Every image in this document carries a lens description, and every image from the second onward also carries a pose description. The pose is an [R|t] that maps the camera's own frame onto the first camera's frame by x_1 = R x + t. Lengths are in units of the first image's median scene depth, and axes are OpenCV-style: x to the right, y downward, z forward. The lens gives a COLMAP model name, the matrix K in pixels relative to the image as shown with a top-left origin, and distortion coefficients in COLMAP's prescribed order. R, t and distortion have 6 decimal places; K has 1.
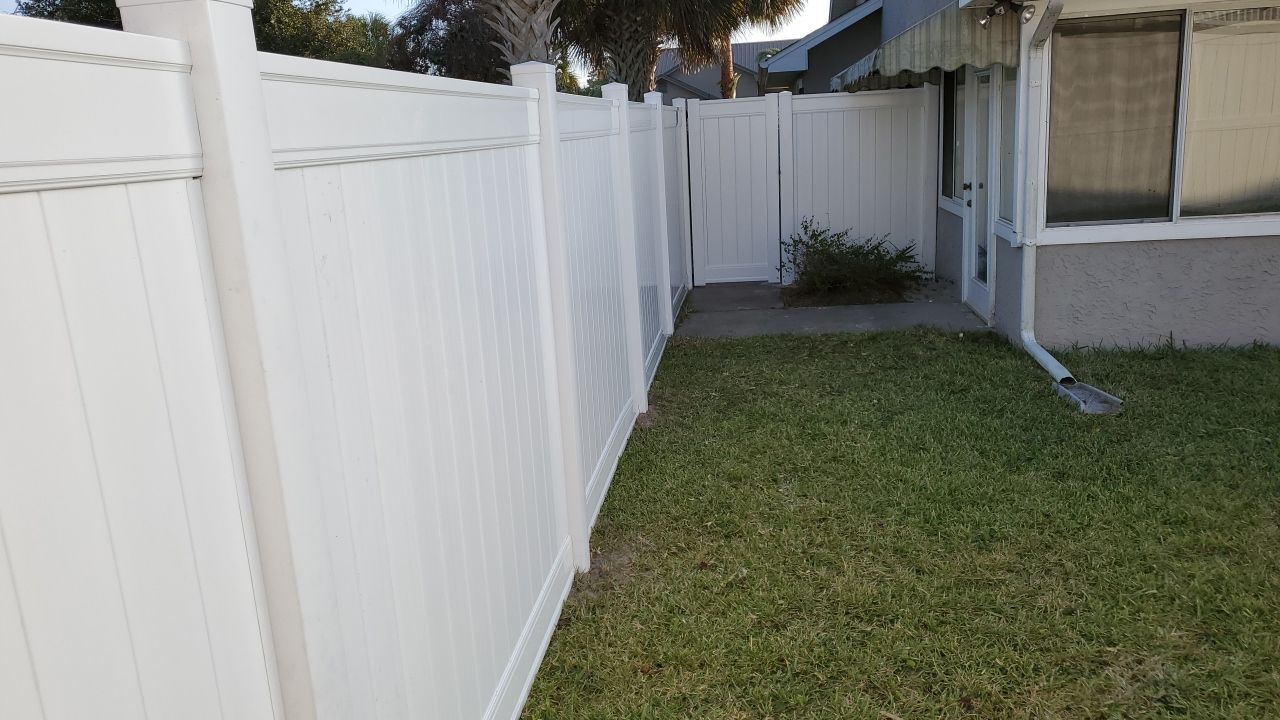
lens RADIAL K [[1009.5, 0, 640.0], [0, 1009.5, 360.0], [0, 0, 1]] dist [0.087231, -0.145560]
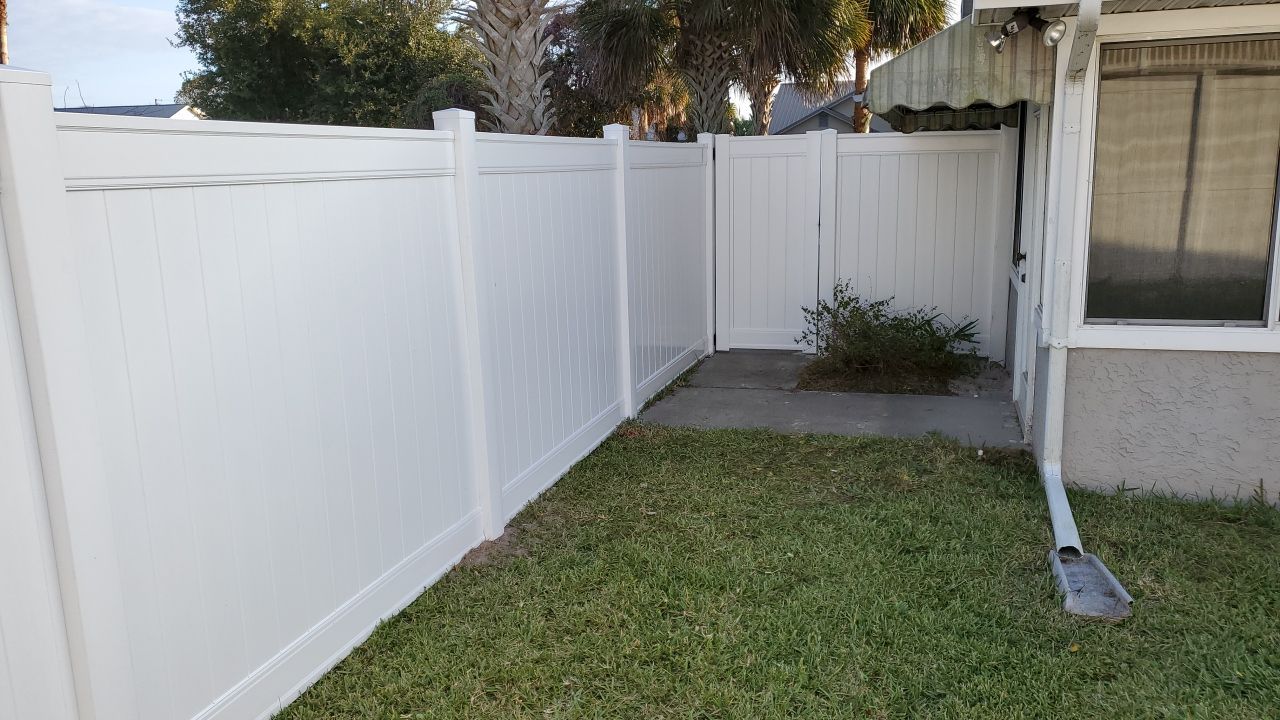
lens RADIAL K [[1013.4, 0, 649.2], [0, 1013.4, 372.7], [0, 0, 1]] dist [0.064597, -0.075588]
pose [[0.986503, 0.067505, -0.149180, 0.198022], [-0.070071, 0.997470, -0.012005, -0.063265], [0.147992, 0.022296, 0.988737, 0.222319]]
